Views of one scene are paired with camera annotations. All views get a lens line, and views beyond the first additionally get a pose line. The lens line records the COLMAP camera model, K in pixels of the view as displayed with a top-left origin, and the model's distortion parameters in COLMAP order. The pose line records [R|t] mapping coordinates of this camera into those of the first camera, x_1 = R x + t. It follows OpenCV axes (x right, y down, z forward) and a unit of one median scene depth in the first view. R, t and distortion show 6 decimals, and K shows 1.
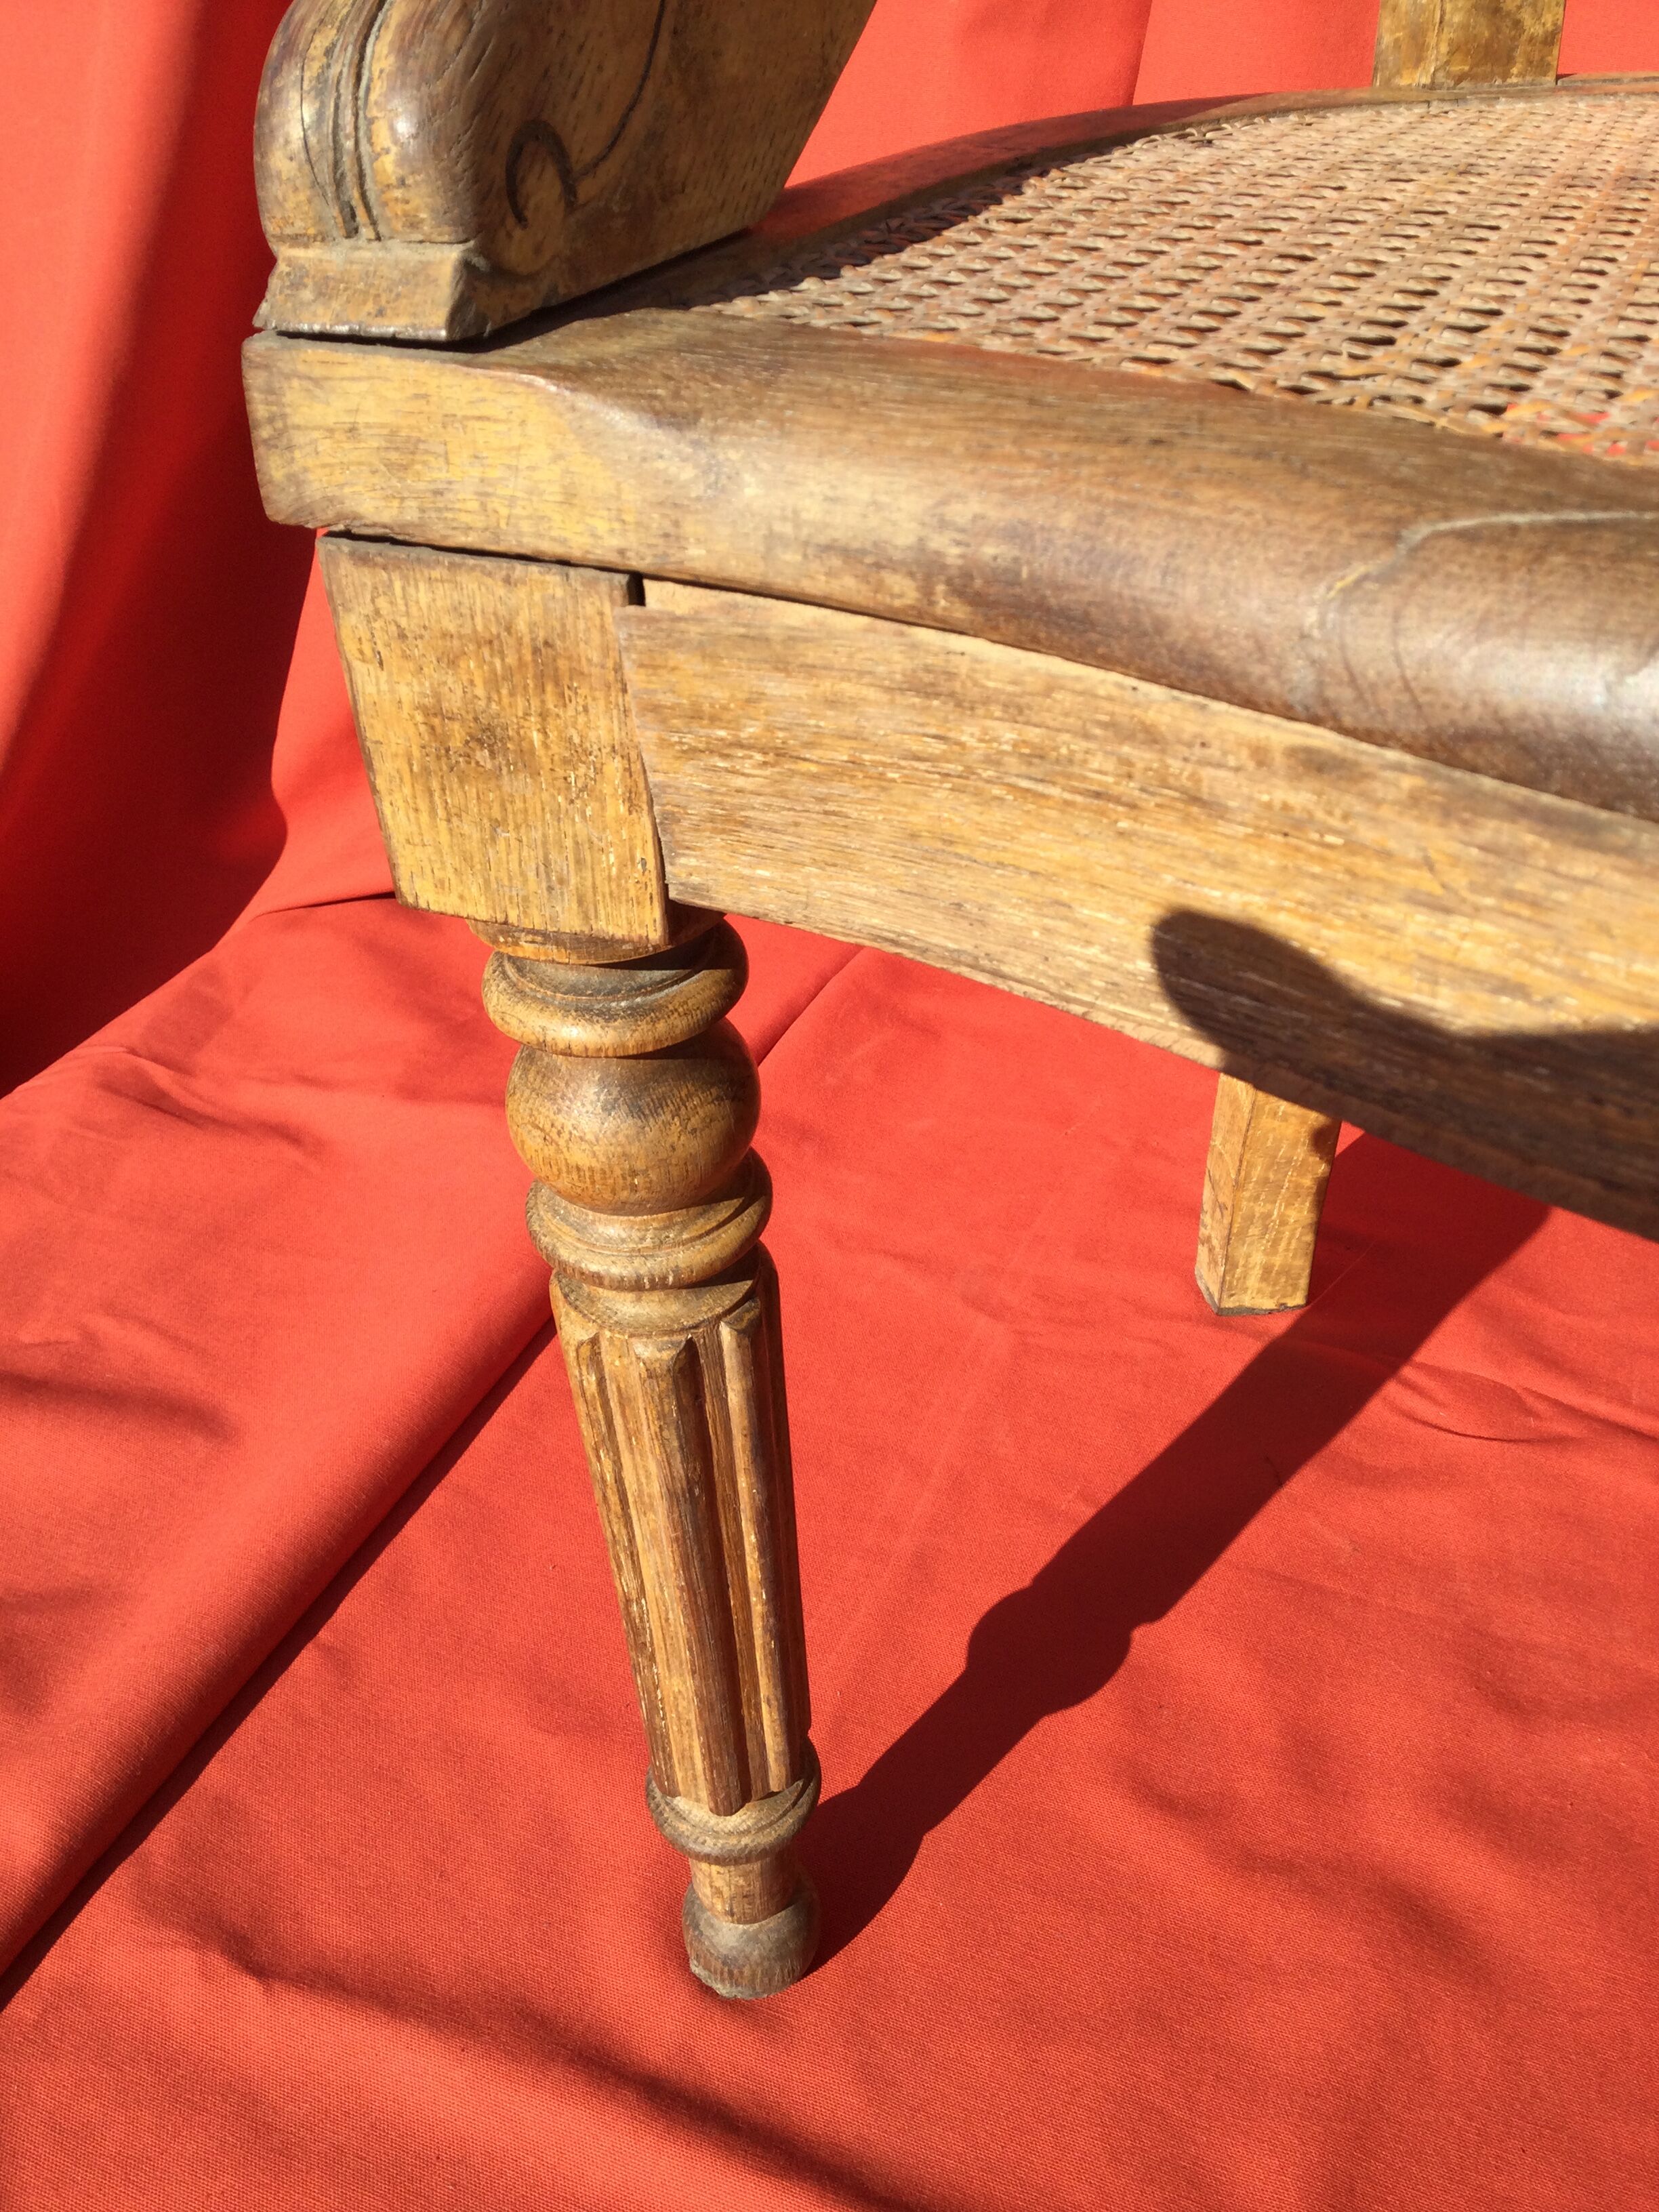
lens RADIAL K [[1976.9, 0, 840.4], [0, 1976.9, 1107.9], [0, 0, 1]] dist [0.131498, -0.276044]
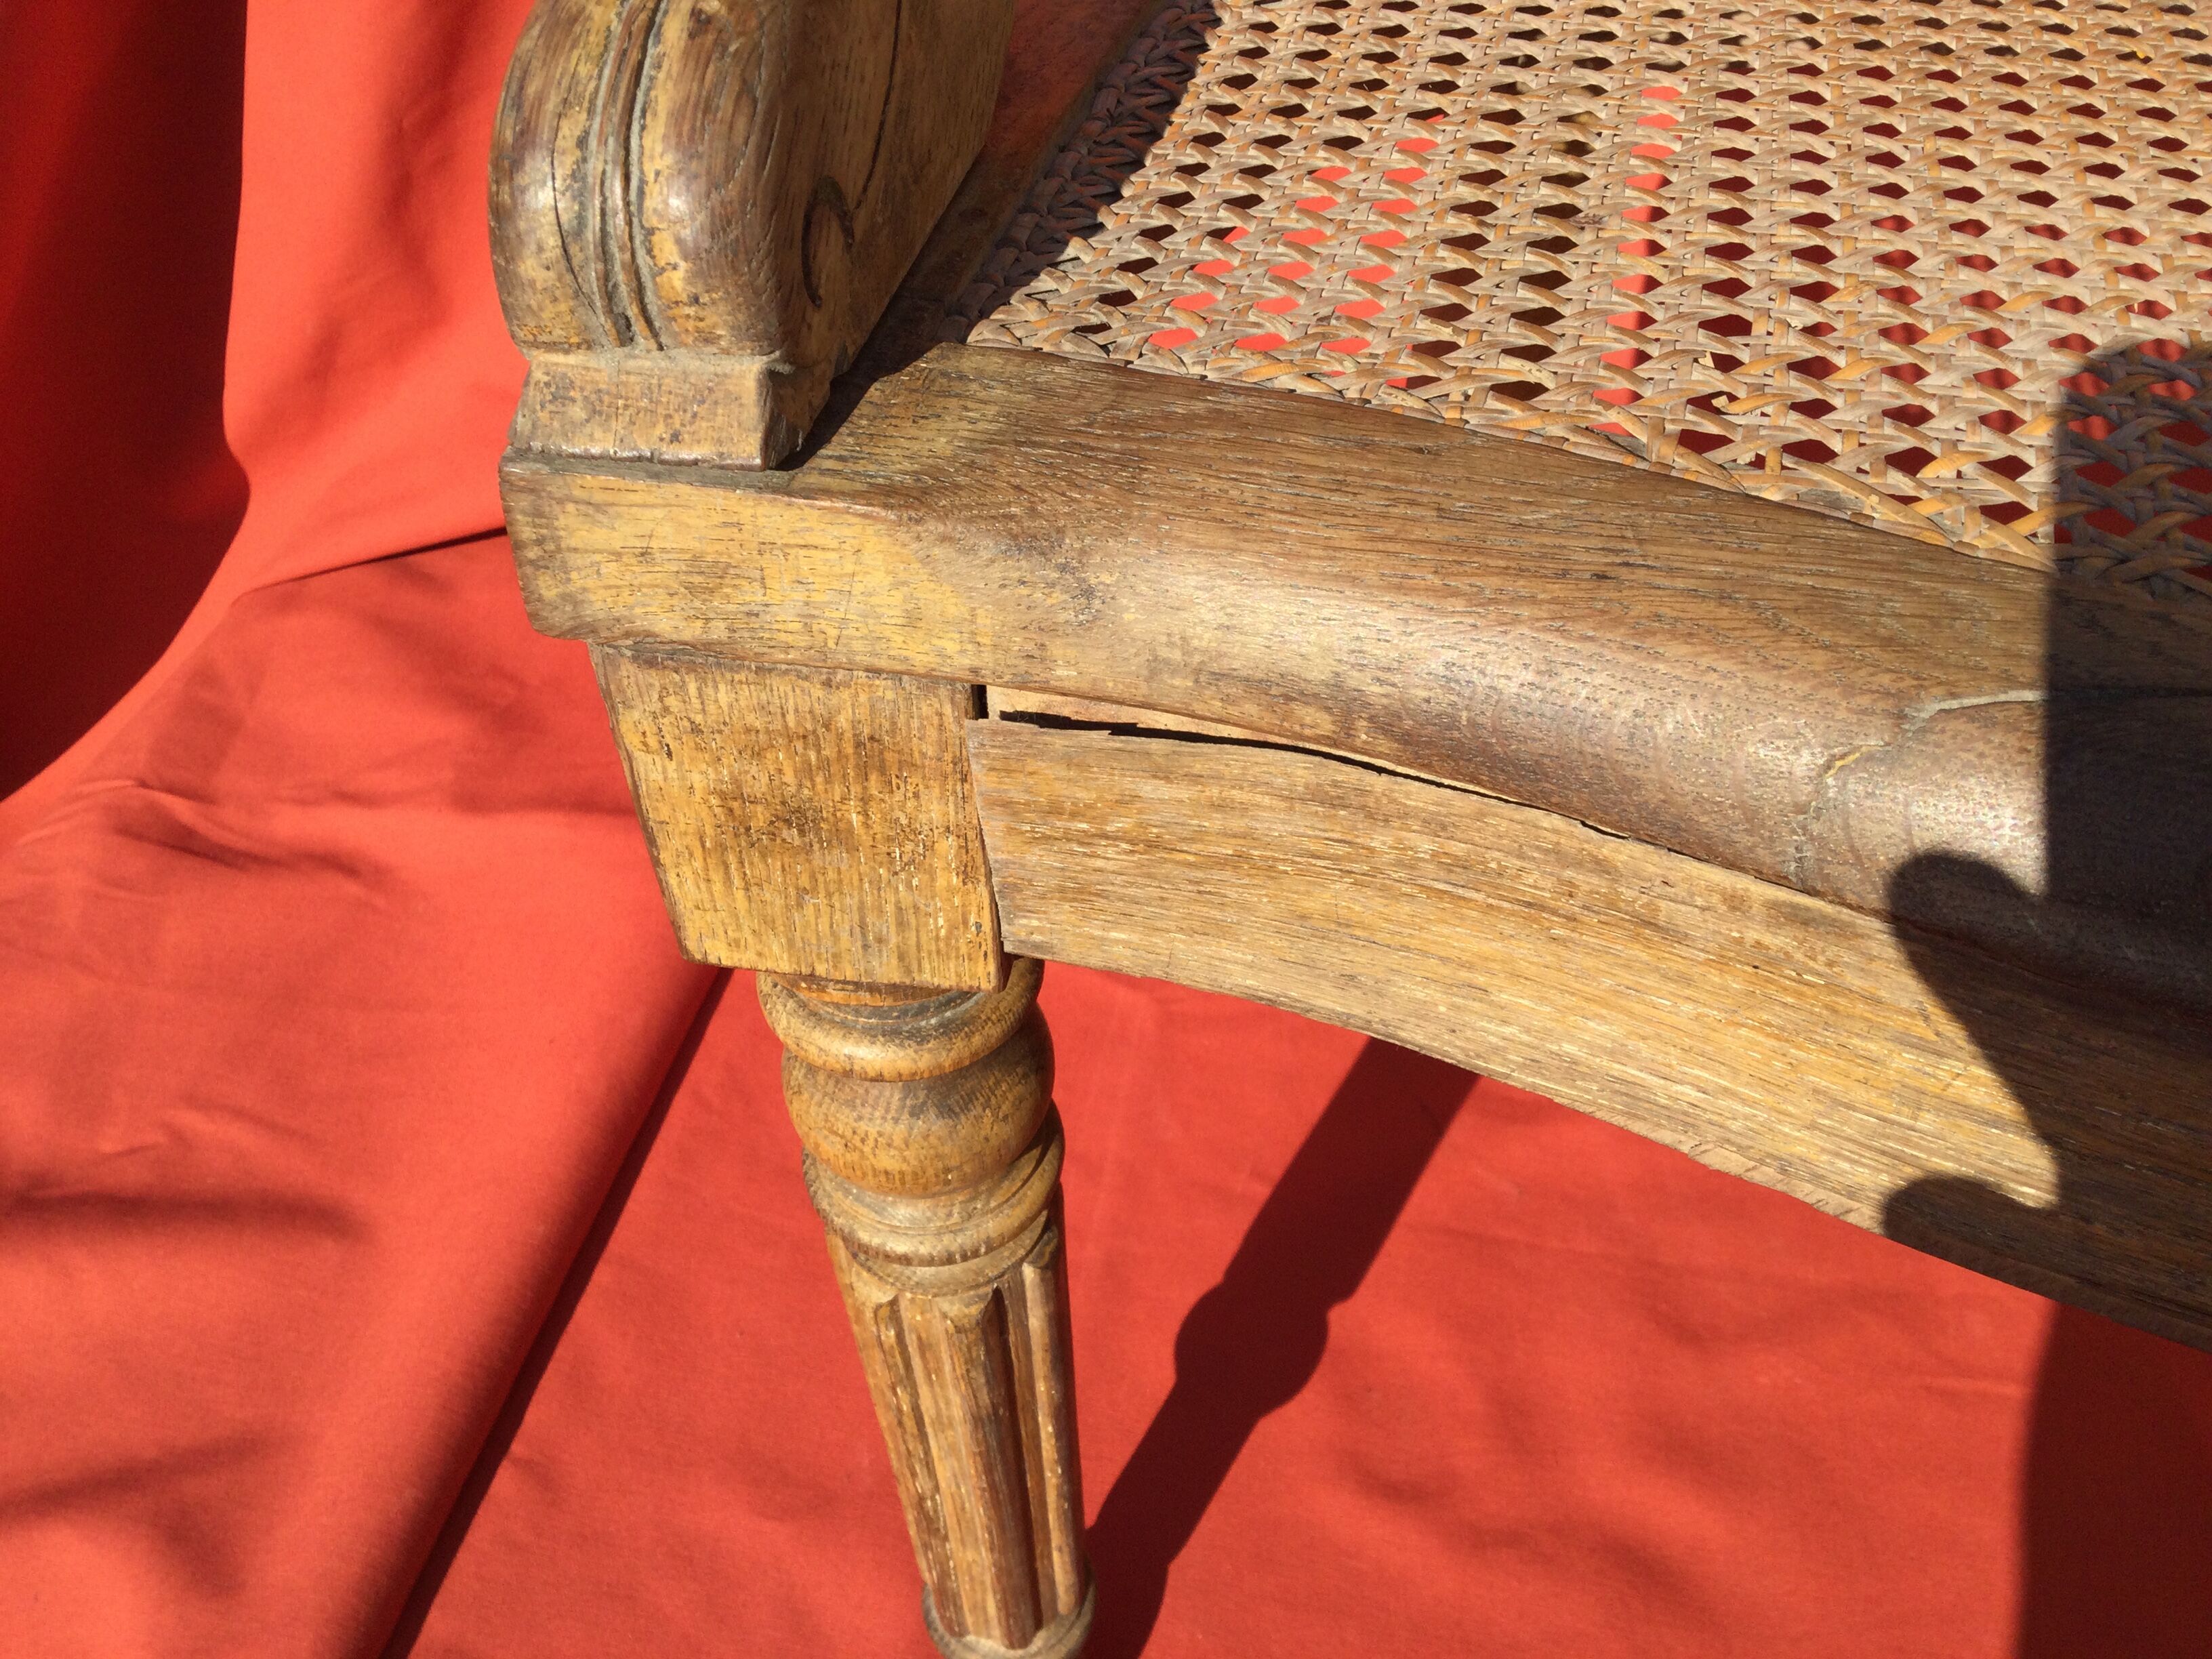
lens RADIAL K [[1997.3, 0, 1094.7], [0, 1997.3, 822.7], [0, 0, 1]] dist [0.103360, -0.201803]
pose [[0.983187, -0.120959, 0.136794, -0.168822], [0.101051, 0.984383, 0.144150, -0.301321], [-0.152094, -0.127903, 0.980055, 0.090026]]
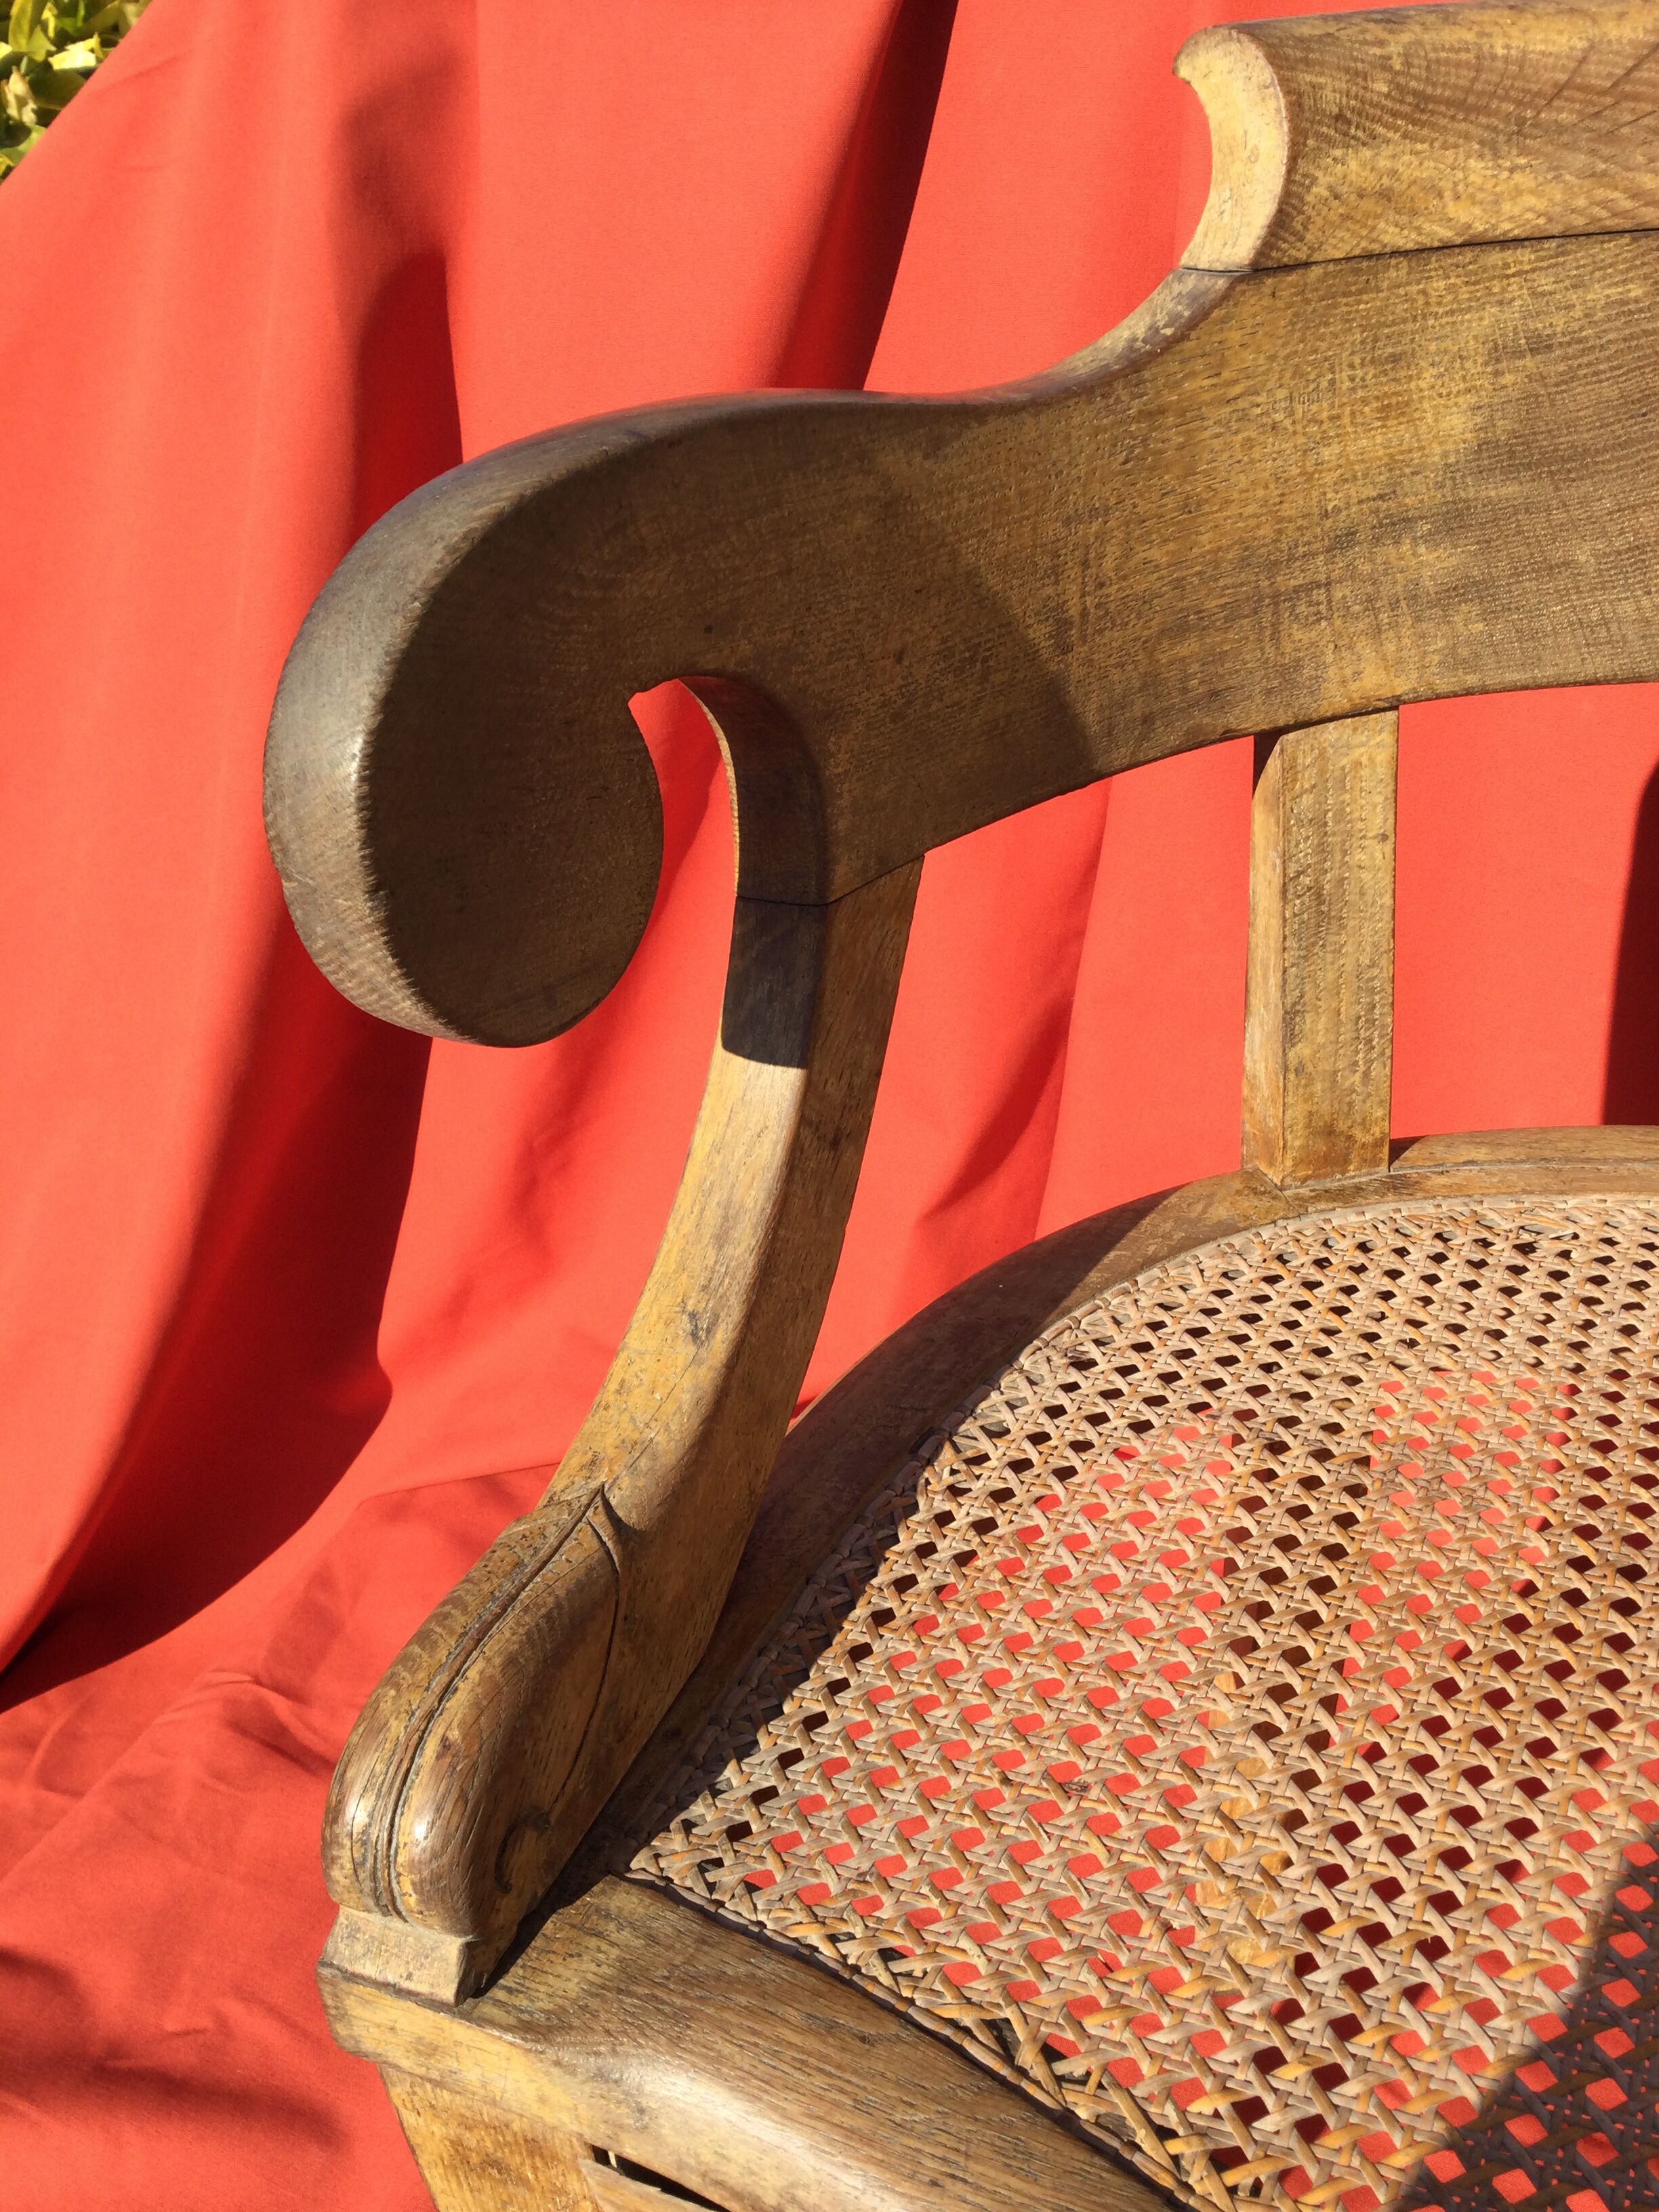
lens RADIAL K [[1983.5, 0, 829.5], [0, 1983.5, 1106.0], [0, 0, 1]] dist [0.089667, -0.159944]
pose [[0.997332, -0.036012, -0.063500, 0.162849], [0.031814, 0.997317, -0.065933, -0.809451], [0.065704, 0.063737, 0.995801, -0.395851]]
